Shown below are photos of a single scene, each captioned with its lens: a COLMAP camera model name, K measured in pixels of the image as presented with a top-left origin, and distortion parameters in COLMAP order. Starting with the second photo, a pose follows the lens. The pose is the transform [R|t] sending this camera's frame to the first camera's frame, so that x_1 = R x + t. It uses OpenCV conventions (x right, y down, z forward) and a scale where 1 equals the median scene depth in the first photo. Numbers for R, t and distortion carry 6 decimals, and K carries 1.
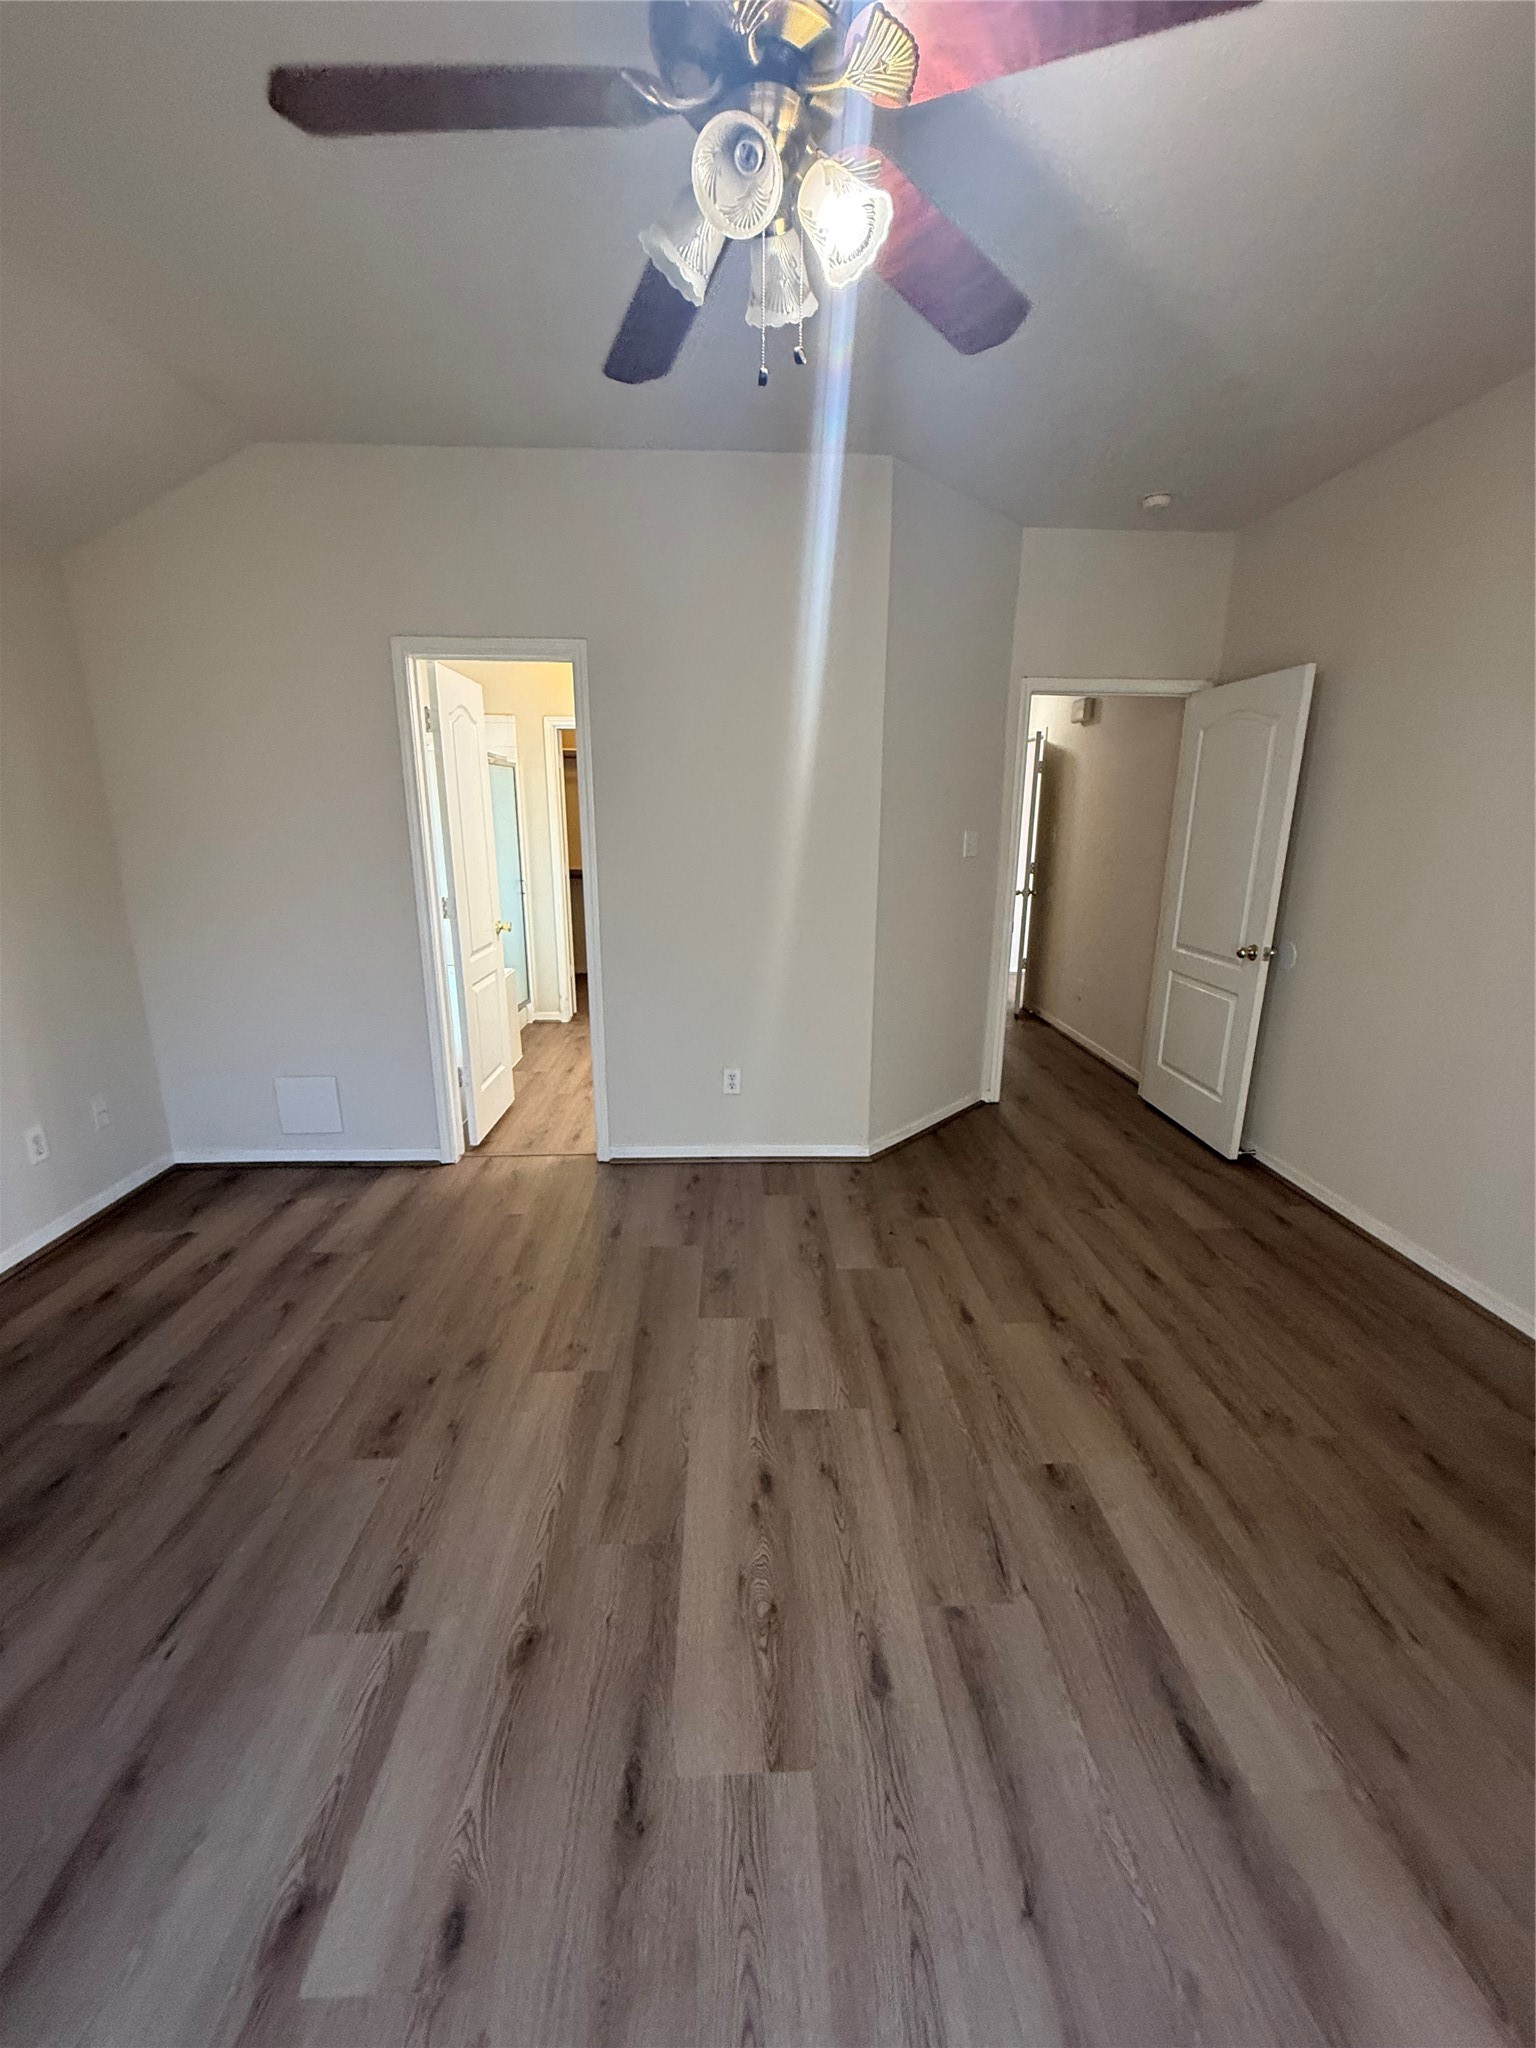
lens RADIAL K [[823.0, 0, 759.7], [0, 823.0, 1026.4], [0, 0, 1]] dist [0.003239, -0.000797]
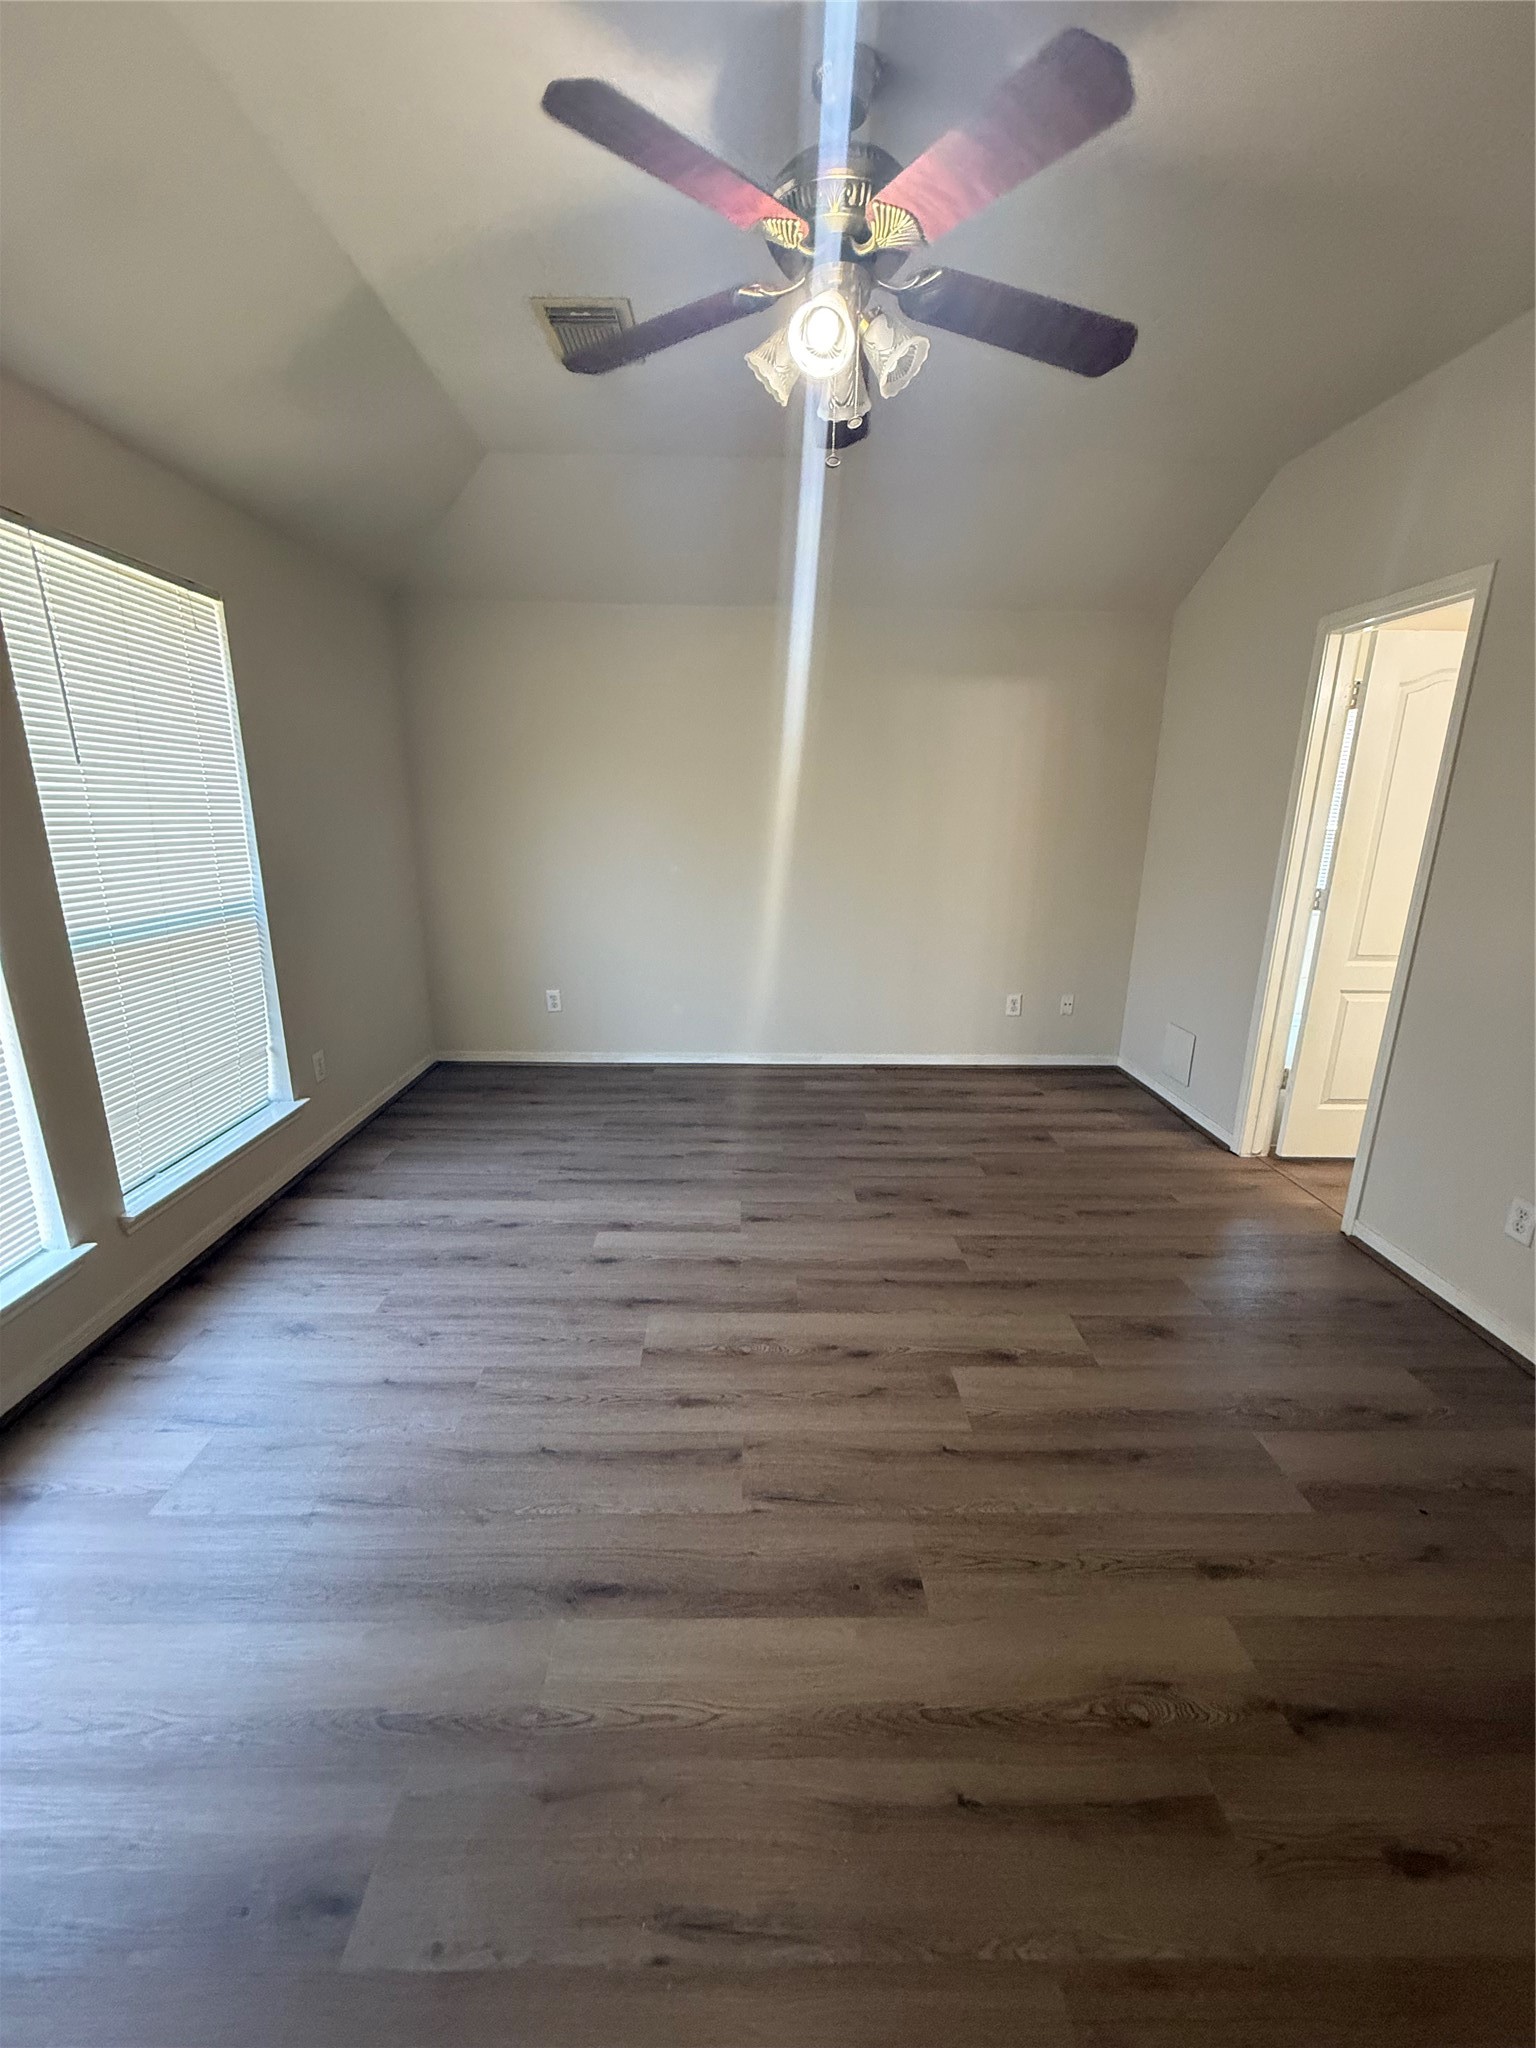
lens RADIAL K [[823.0, 0, 762.1], [0, 823.0, 1020.7], [0, 0, 1]] dist [0.003239, -0.000797]
pose [[-0.031483, 0.251705, -0.967292, 1.067286], [-0.262127, 0.931818, 0.251006, -0.155524], [0.964520, 0.261456, 0.036642, 0.722394]]
